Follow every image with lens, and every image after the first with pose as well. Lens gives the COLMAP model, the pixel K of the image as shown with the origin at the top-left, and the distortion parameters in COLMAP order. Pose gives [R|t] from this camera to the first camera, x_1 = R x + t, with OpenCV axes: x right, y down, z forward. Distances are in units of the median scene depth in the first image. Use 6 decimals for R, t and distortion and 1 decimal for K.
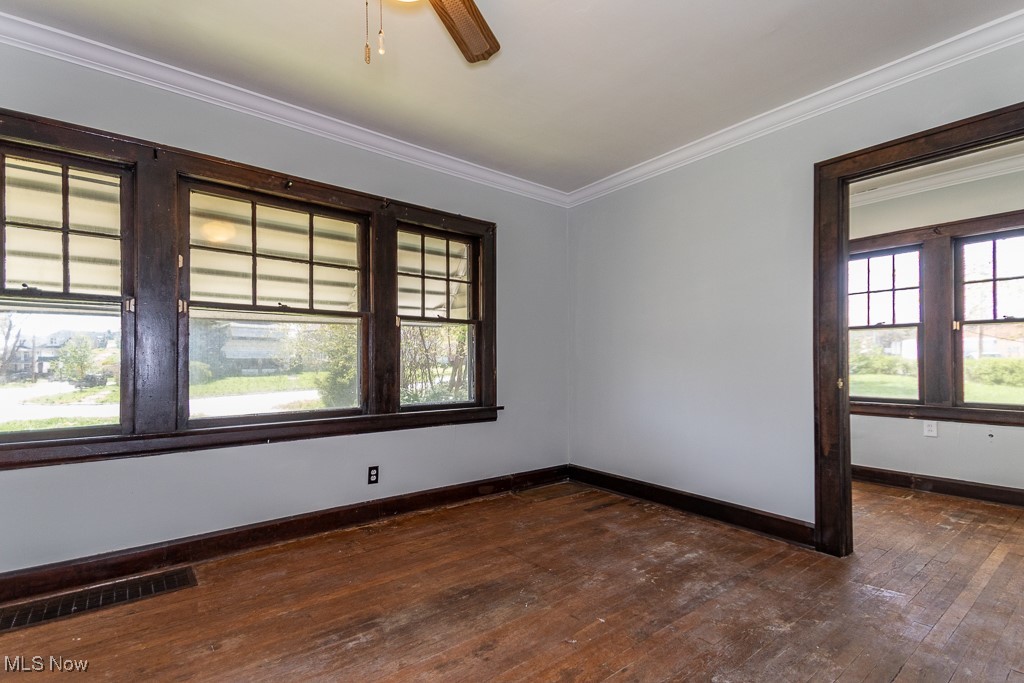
lens RADIAL K [[468.7, 0, 500.9], [0, 468.7, 358.9], [0, 0, 1]] dist [0.058135, -0.008446]
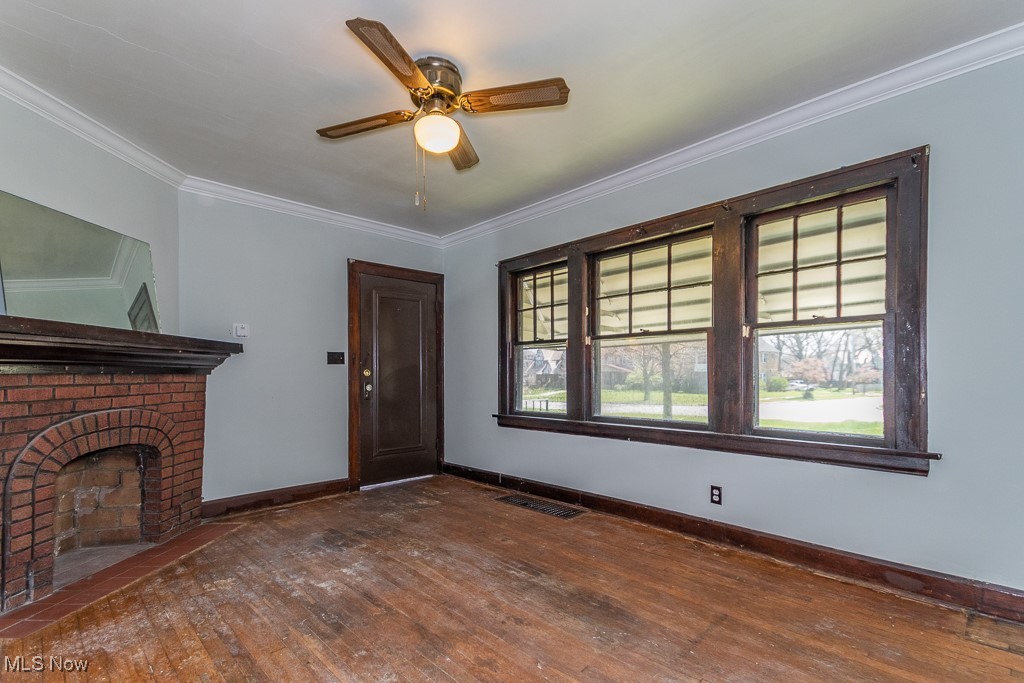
lens RADIAL K [[468.7, 0, 517.6], [0, 468.7, 379.0], [0, 0, 1]] dist [0.058135, -0.008446]
pose [[0.122475, 0.009961, -0.992422, 0.651208], [0.011040, 0.999874, 0.011399, -0.006004], [0.992410, -0.012352, 0.122350, 0.493677]]
